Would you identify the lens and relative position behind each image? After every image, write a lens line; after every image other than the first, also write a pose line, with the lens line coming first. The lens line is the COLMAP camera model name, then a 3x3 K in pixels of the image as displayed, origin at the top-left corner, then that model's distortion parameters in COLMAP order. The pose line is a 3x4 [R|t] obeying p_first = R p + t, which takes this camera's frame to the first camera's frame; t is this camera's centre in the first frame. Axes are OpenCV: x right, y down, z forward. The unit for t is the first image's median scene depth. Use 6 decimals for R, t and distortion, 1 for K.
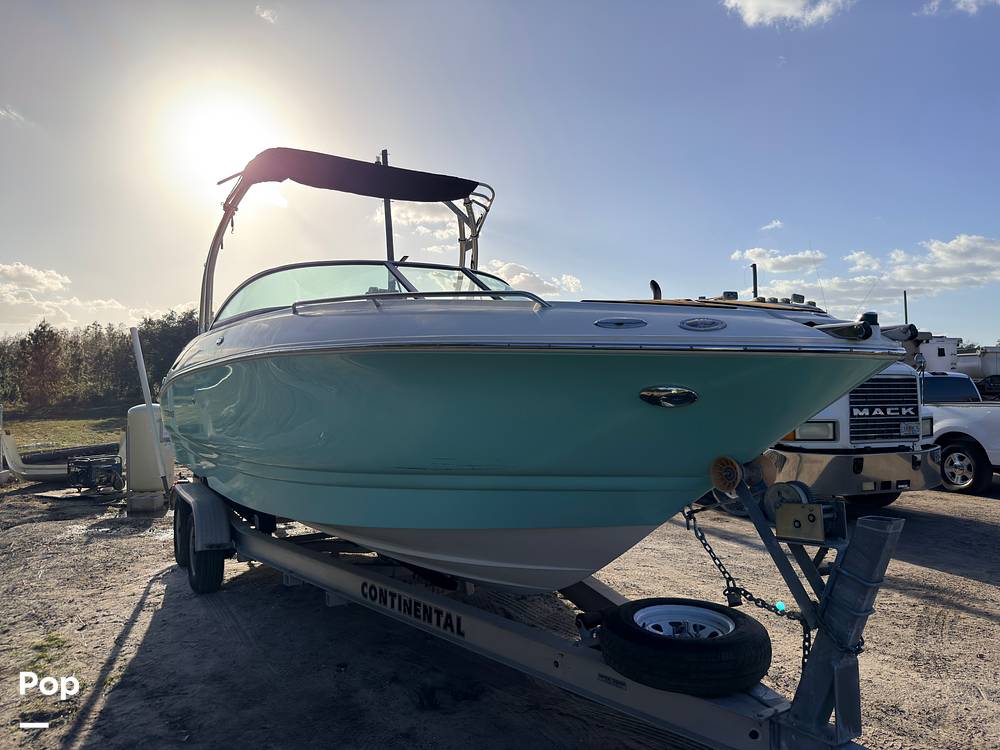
lens RADIAL K [[693.9, 0, 487.2], [0, 693.9, 370.5], [0, 0, 1]] dist [0.001621, -0.002277]
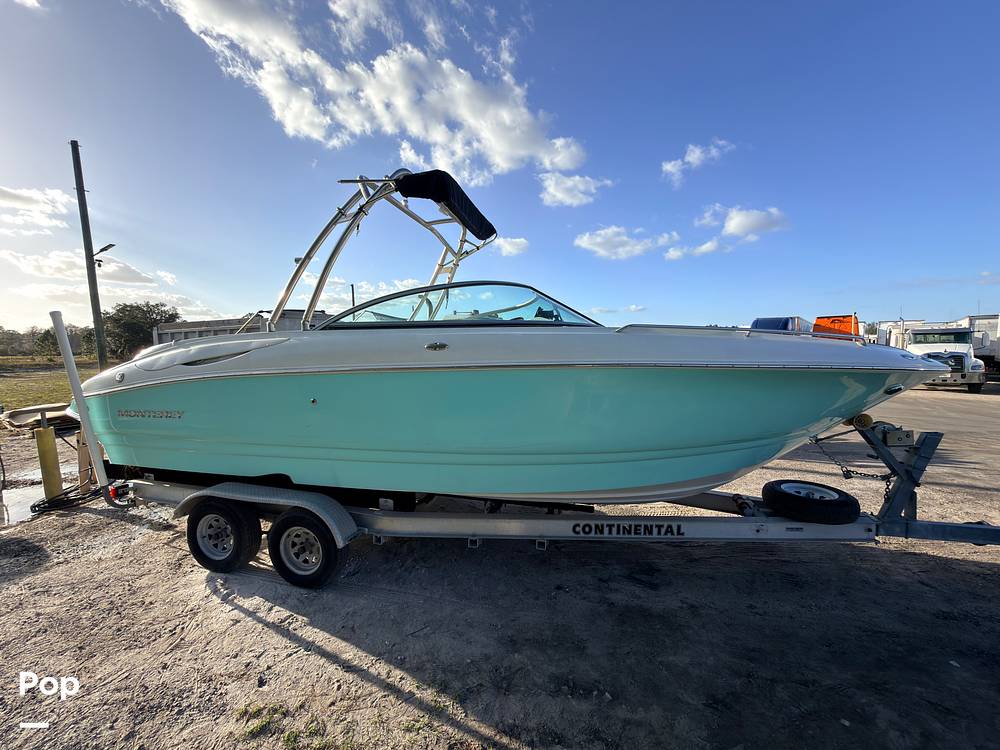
lens RADIAL K [[393.1, 0, 500.0], [0, 393.1, 375.0], [0, 0, 1]] dist [-0.002469, -0.000249]
pose [[0.710678, -0.044303, 0.702121, -0.863060], [-0.008584, 0.997395, 0.071622, -0.050792], [-0.703465, -0.056927, 0.708446, 0.589990]]
